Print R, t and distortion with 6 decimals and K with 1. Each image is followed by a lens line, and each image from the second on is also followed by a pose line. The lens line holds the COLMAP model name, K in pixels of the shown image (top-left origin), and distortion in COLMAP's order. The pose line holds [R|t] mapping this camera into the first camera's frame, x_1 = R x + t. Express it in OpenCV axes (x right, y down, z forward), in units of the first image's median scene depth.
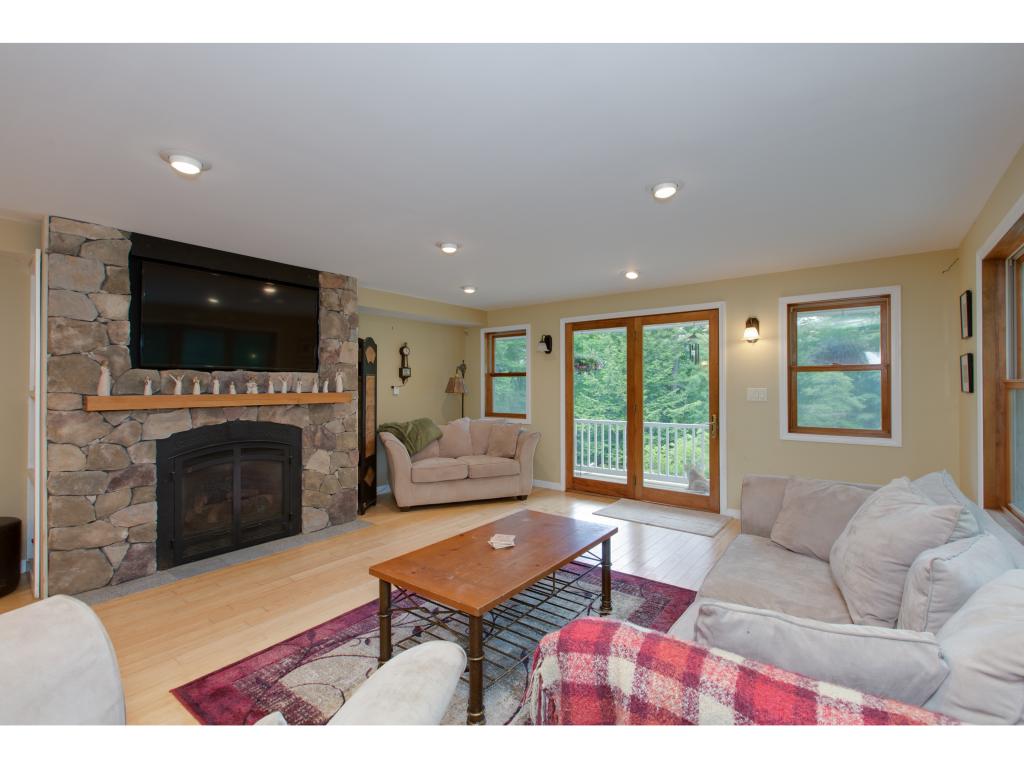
lens RADIAL K [[458.8, 0, 507.7], [0, 458.8, 381.2], [0, 0, 1]] dist [0.000243, -0.000653]
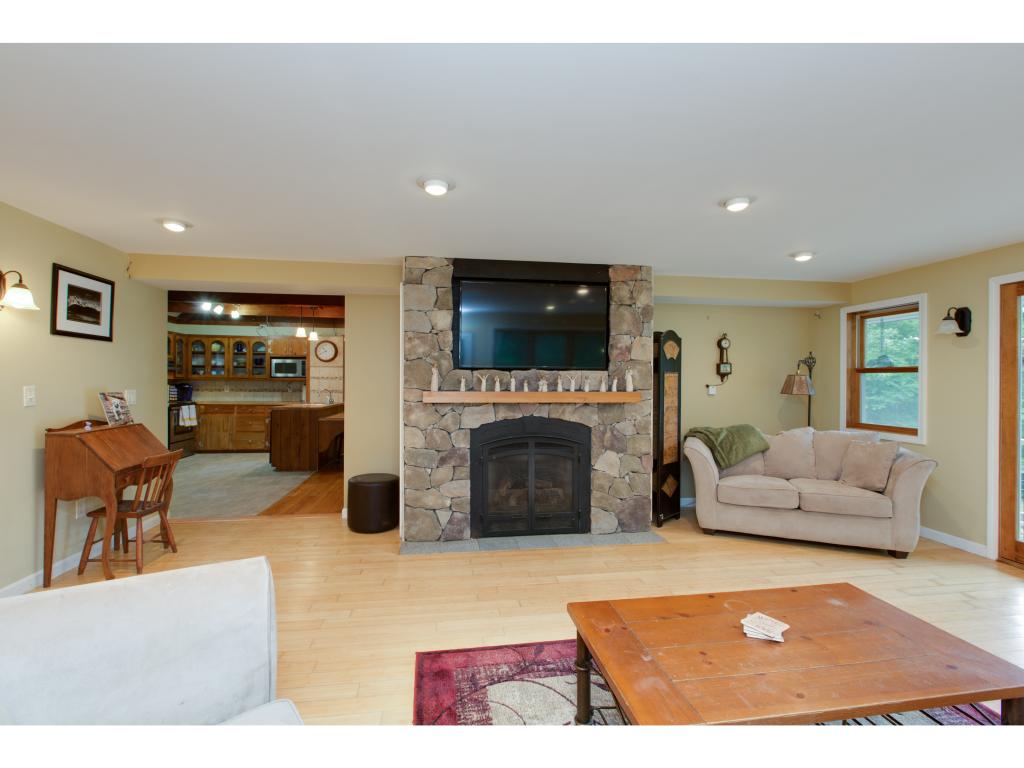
lens RADIAL K [[458.8, 0, 507.7], [0, 458.8, 381.2], [0, 0, 1]] dist [0.000243, -0.000653]
pose [[0.723615, 0.007447, -0.690164, 0.108824], [-0.000605, 0.999948, 0.010156, -0.006810], [0.690204, -0.006932, 0.723582, 0.170316]]
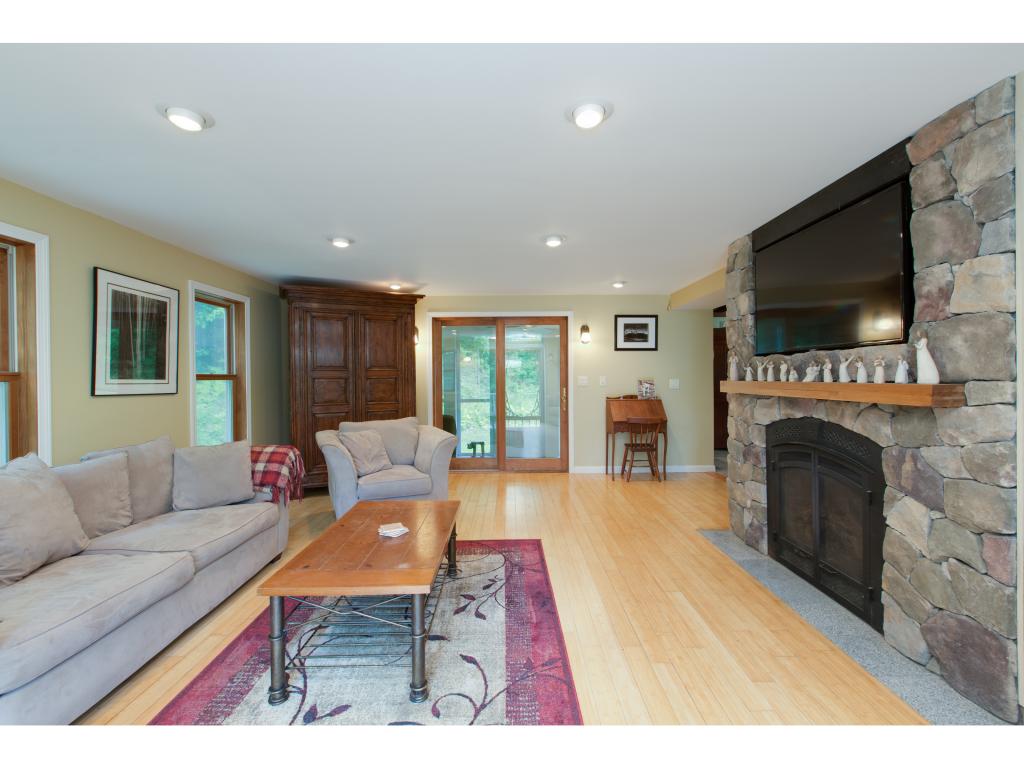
lens RADIAL K [[459.3, 0, 514.9], [0, 459.3, 382.0], [0, 0, 1]] dist [-0.004034, -0.000506]
pose [[-0.779986, 0.014763, -0.625622, 0.250995], [0.015645, 0.999869, 0.004088, 0.016251], [0.625601, -0.006599, -0.780115, 1.214644]]
